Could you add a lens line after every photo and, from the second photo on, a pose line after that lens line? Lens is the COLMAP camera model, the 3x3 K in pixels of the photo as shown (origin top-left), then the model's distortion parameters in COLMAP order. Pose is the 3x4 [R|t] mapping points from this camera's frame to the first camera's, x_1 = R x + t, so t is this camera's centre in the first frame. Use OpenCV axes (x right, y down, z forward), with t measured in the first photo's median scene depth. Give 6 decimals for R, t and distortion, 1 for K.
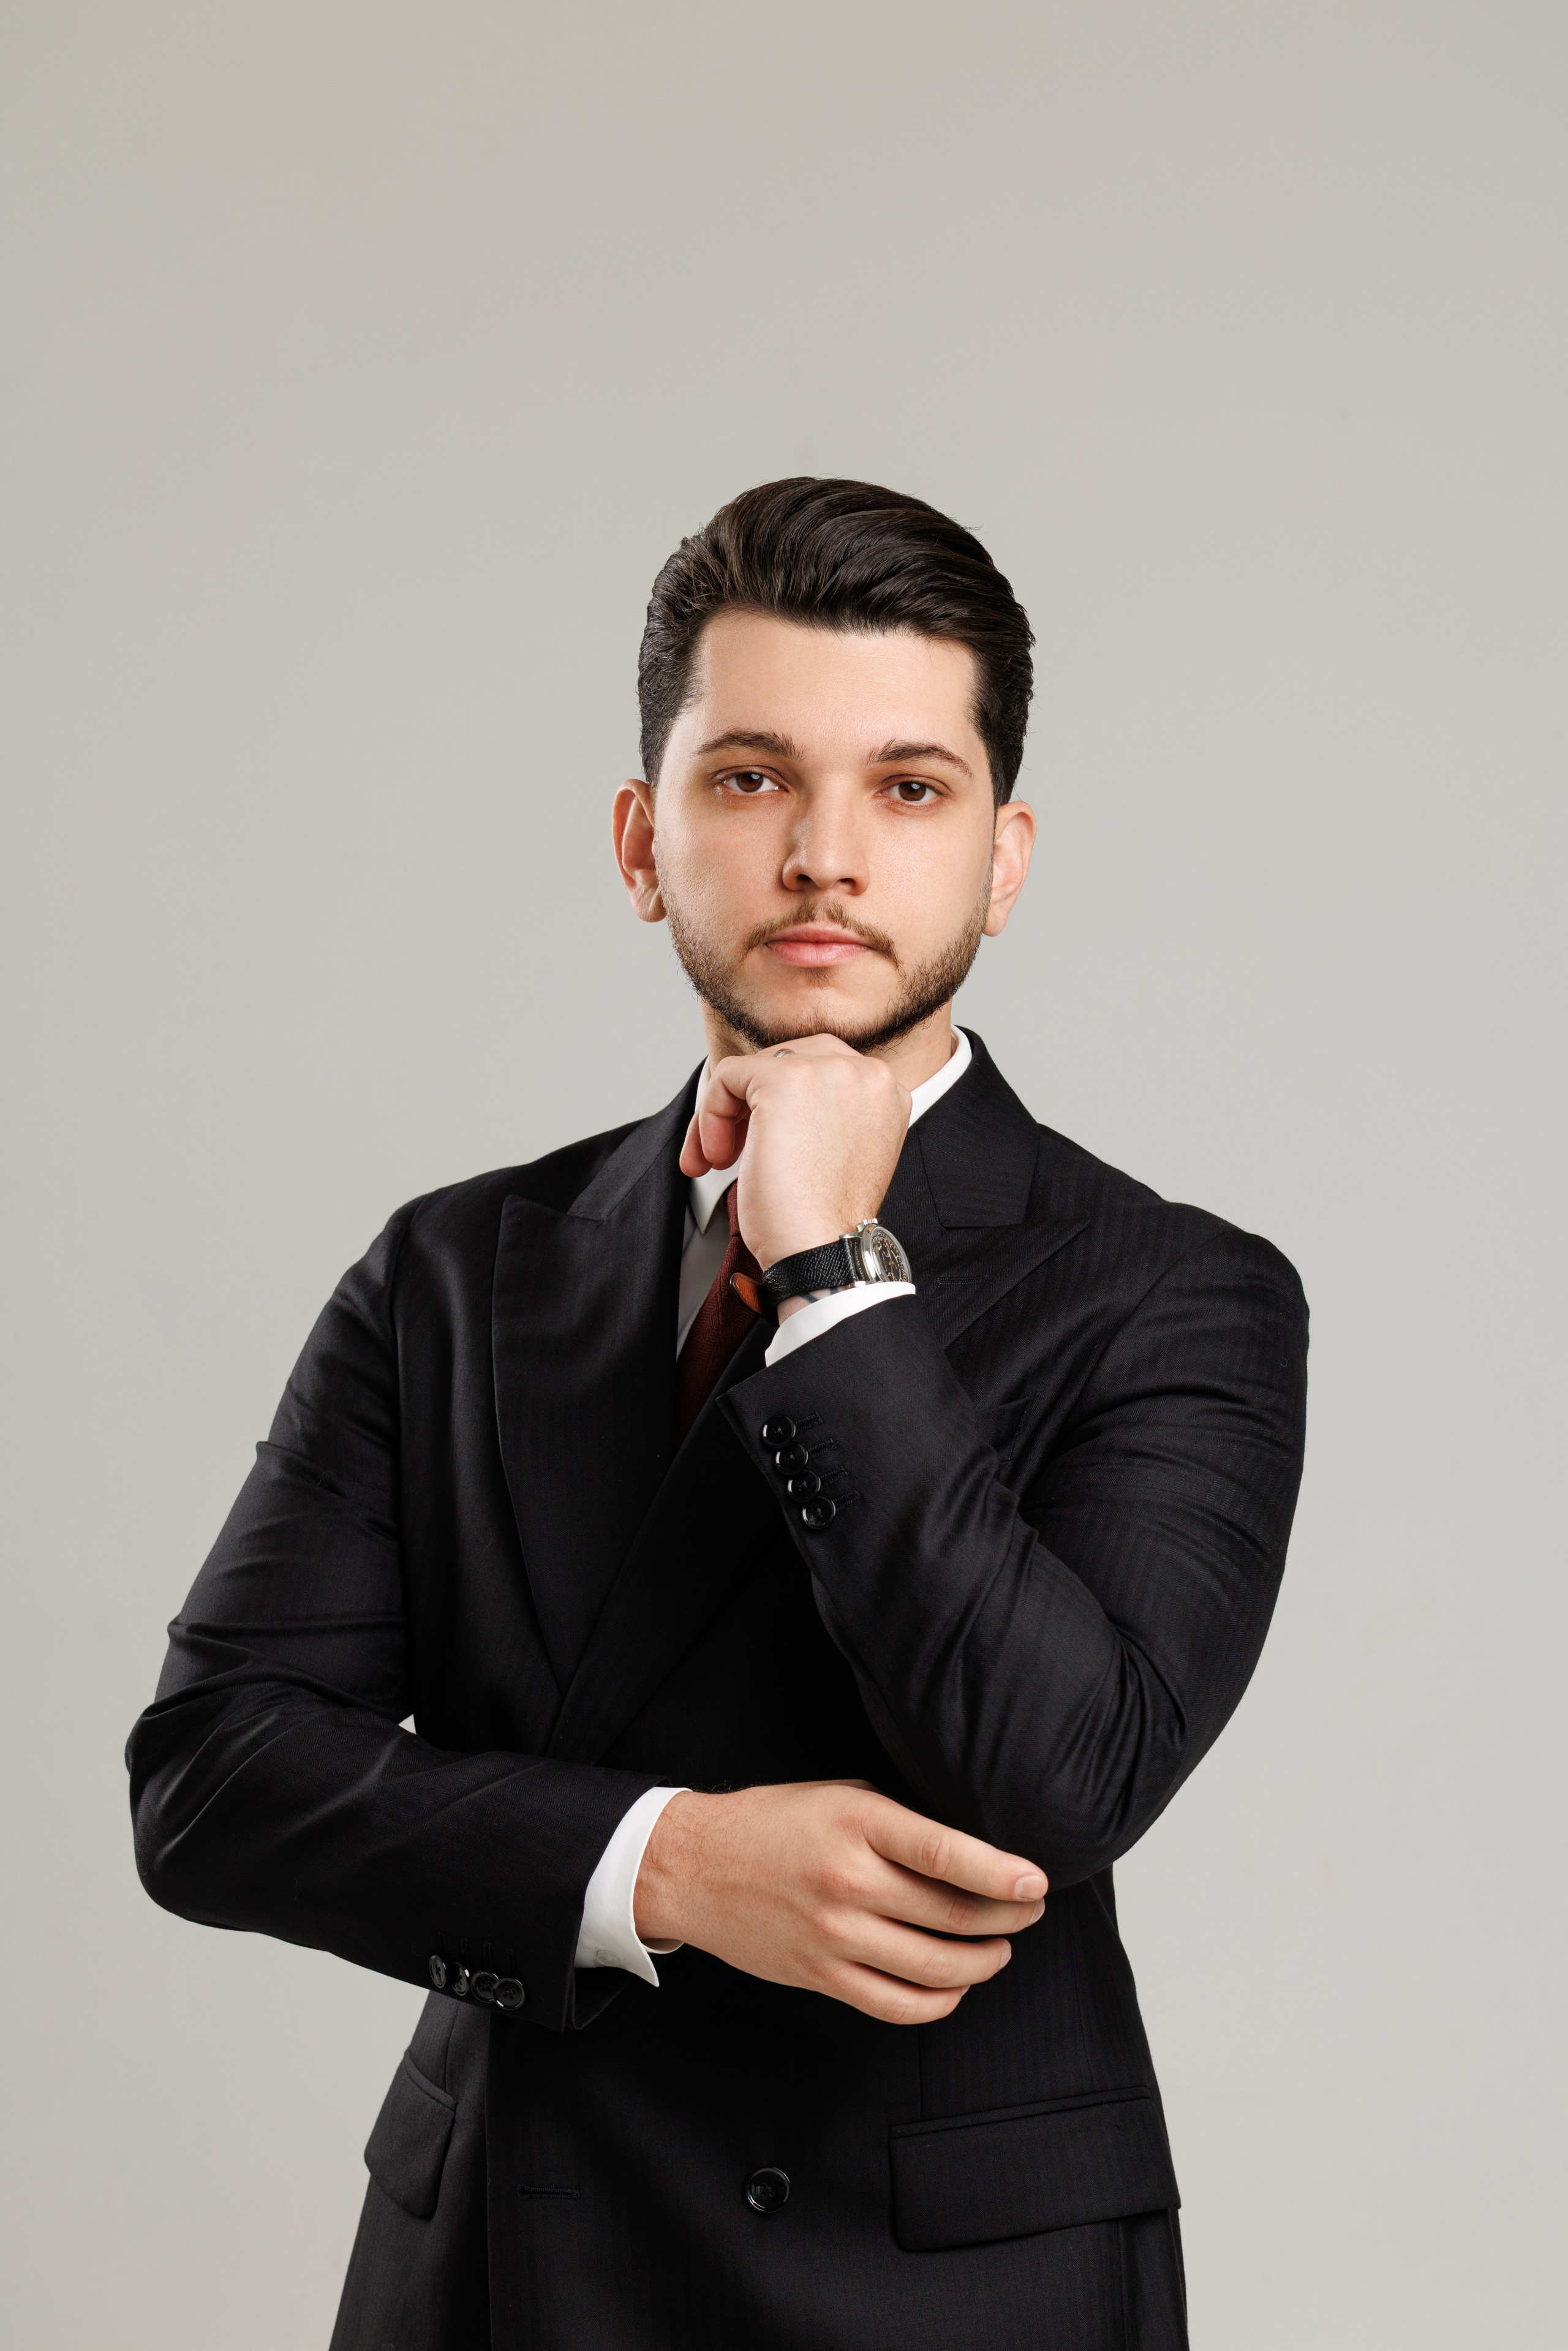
lens RADIAL K [[6994.5, 0, 784.0], [0, 6994.5, 1175.5], [0, 0, 1]] dist [0.004969, -0.532676]
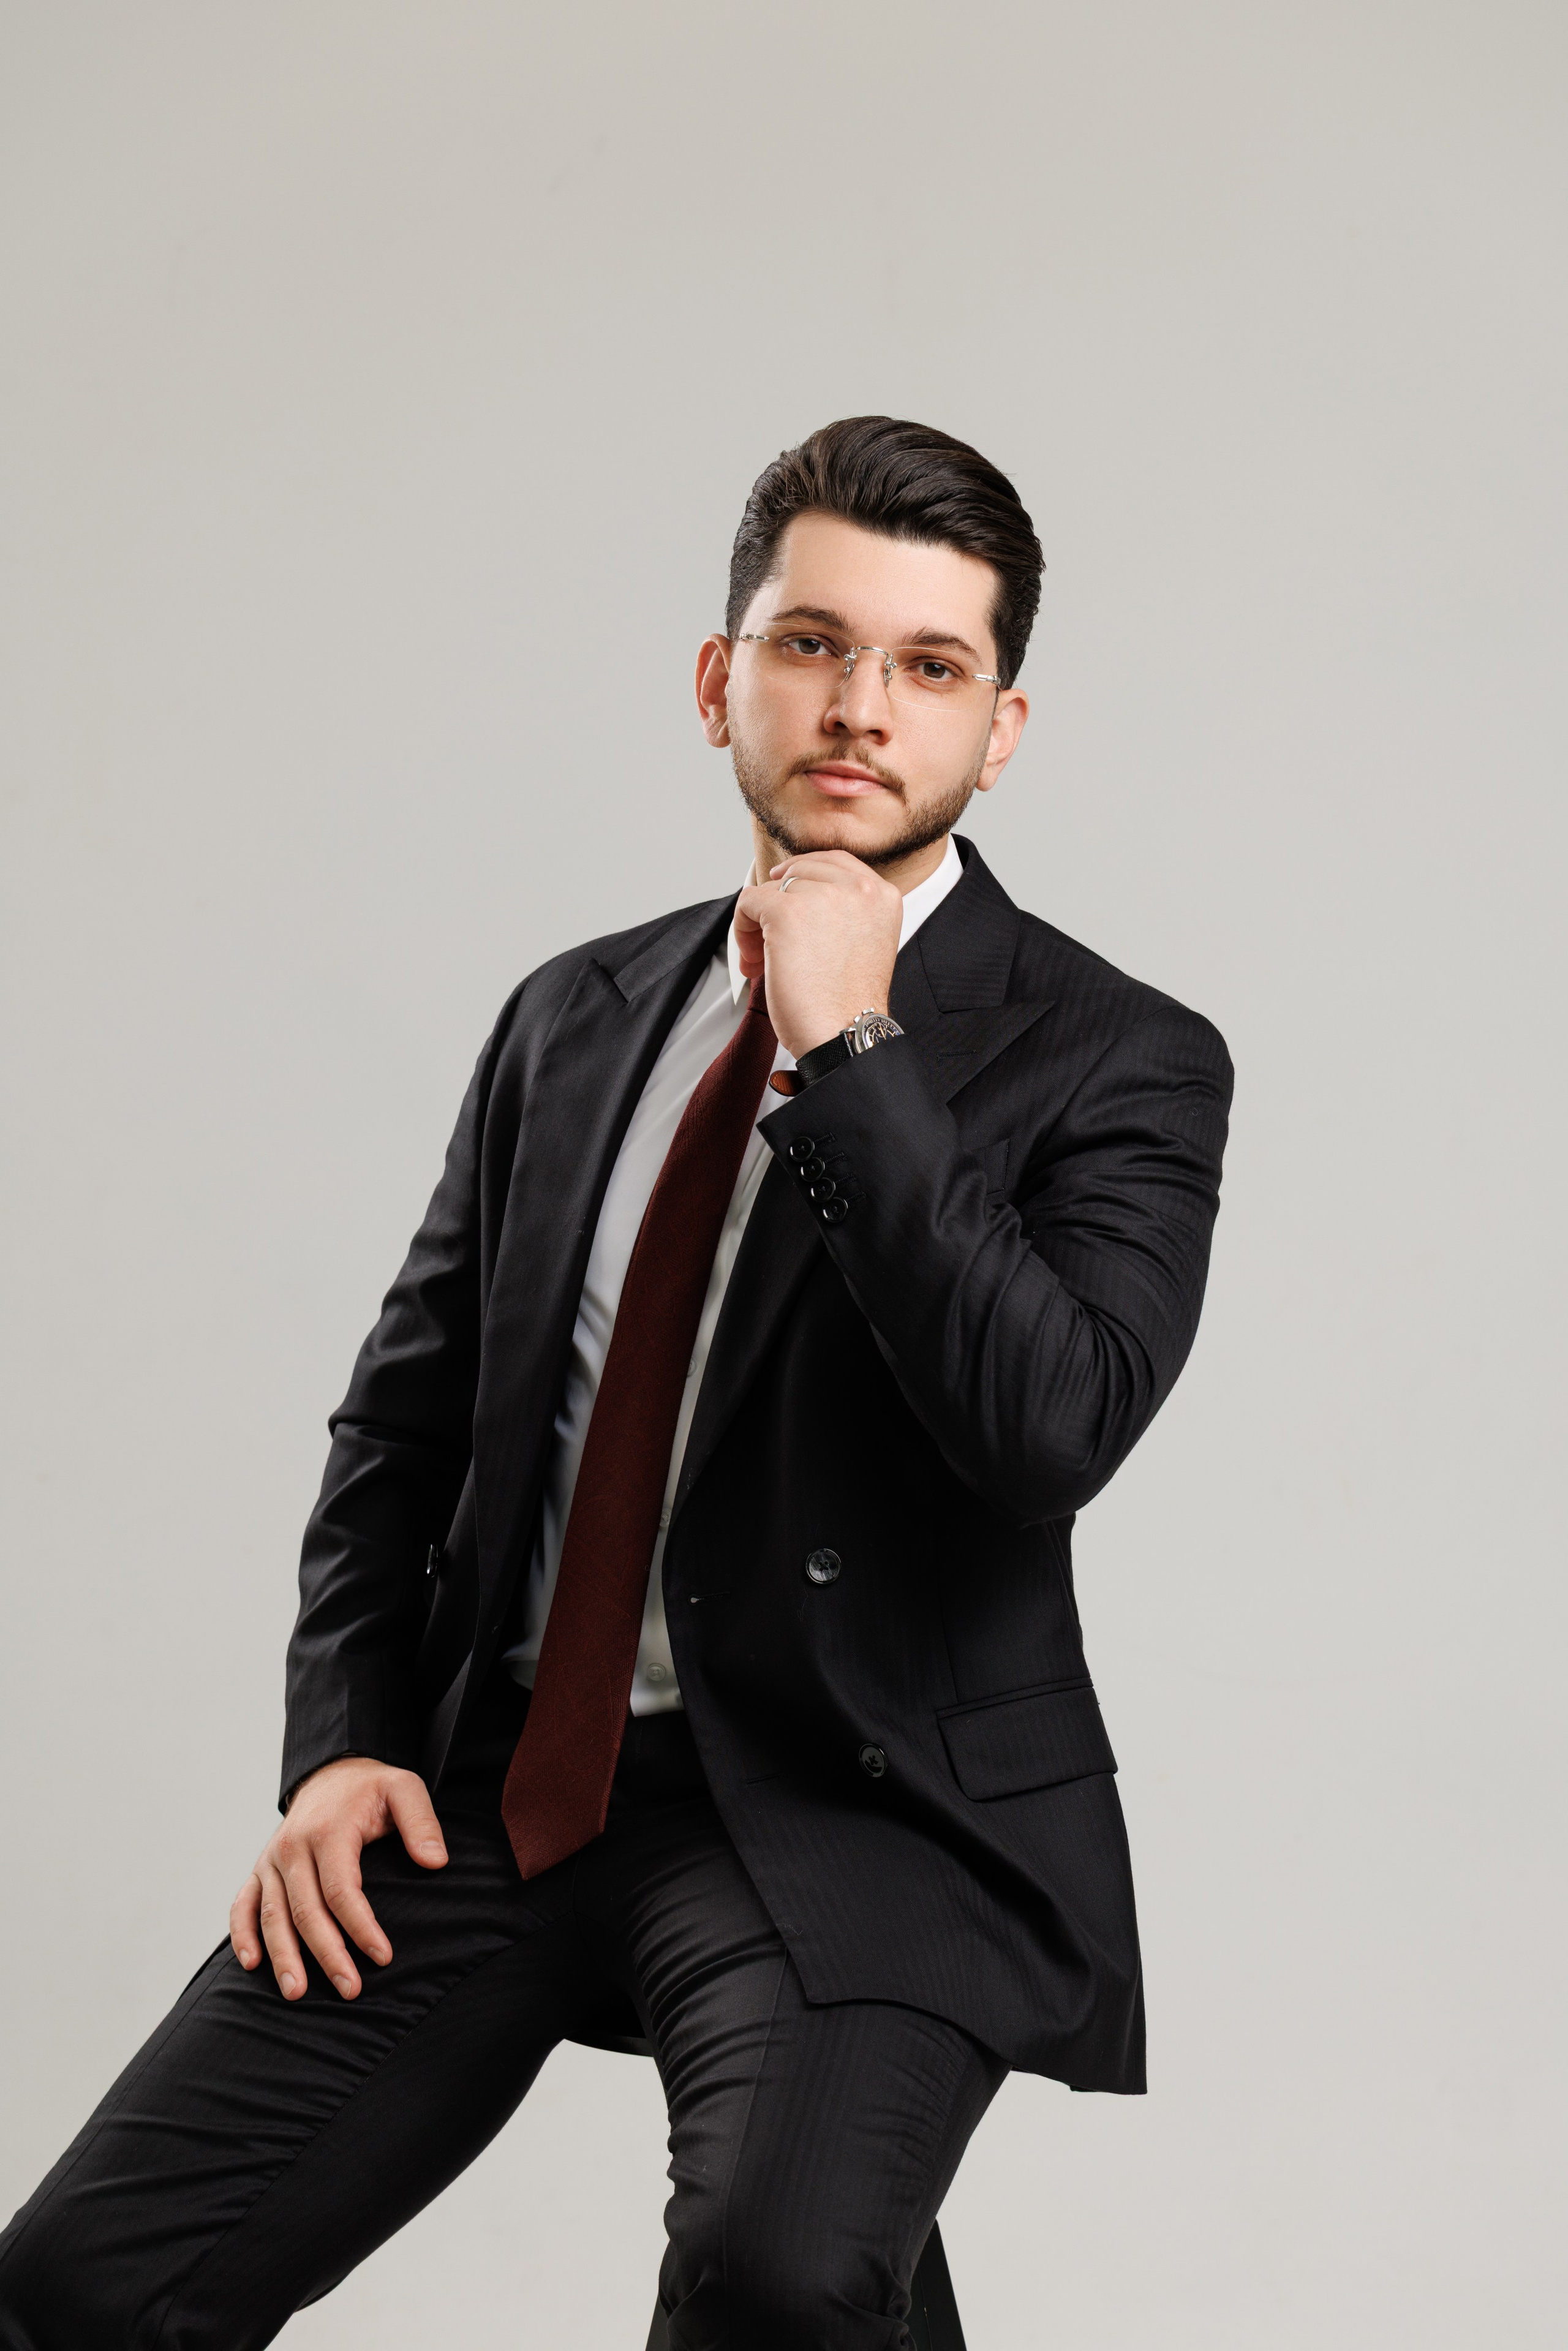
lens RADIAL K [[6634.2, 0, 784.0], [0, 6634.2, 1175.5], [0, 0, 1]] dist [-0.068217, 0.204702]
pose [[0.990996, 0.133770, 0.005771, -0.003537], [-0.133834, 0.990923, 0.012613, 0.024785], [-0.004031, -0.013272, 0.999904, -0.212364]]
